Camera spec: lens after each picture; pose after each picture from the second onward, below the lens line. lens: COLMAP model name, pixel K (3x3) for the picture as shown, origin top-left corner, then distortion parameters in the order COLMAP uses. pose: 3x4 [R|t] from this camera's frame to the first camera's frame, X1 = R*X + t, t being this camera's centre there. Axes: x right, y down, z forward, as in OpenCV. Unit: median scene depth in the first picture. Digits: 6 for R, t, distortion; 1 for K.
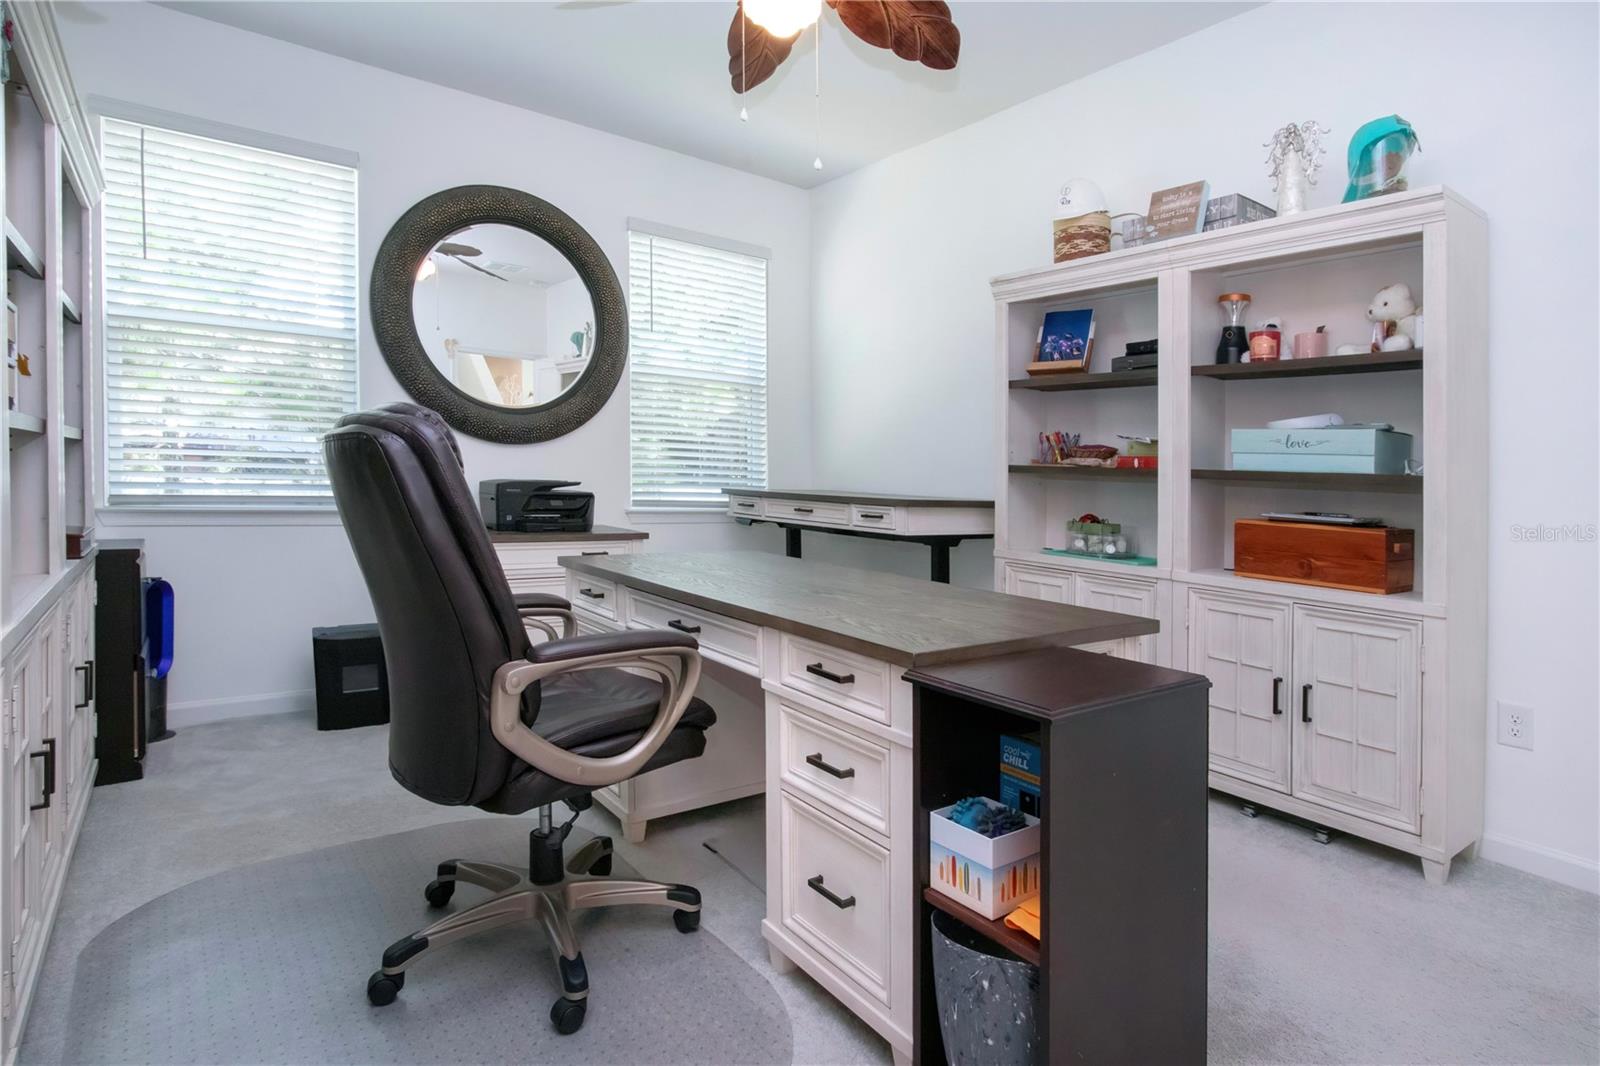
lens RADIAL K [[854.0, 0, 795.5], [0, 854.0, 510.4], [0, 0, 1]] dist [-0.018746, 0.004552]
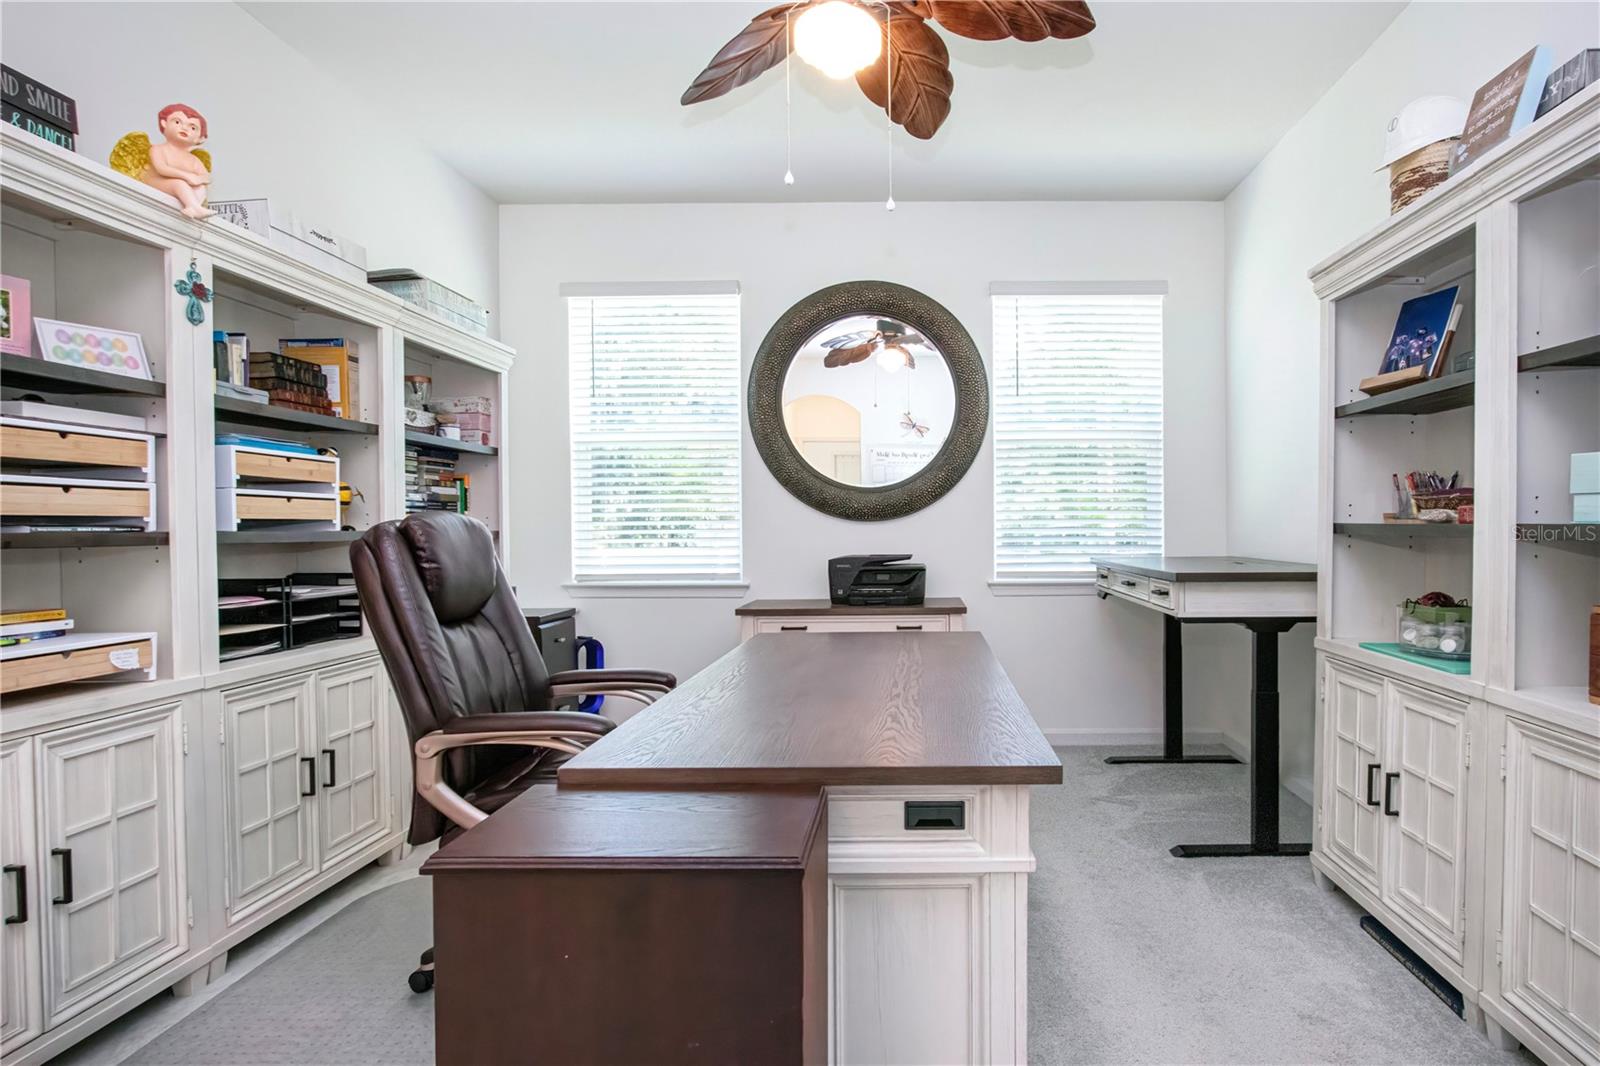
lens RADIAL K [[854.0, 0, 908.4], [0, 854.0, 580.0], [0, 0, 1]] dist [-0.018746, 0.004552]
pose [[0.801149, -0.003353, -0.598456, 0.391020], [0.010353, 0.999912, 0.008257, -0.014359], [0.598376, -0.012811, 0.801113, 0.199600]]
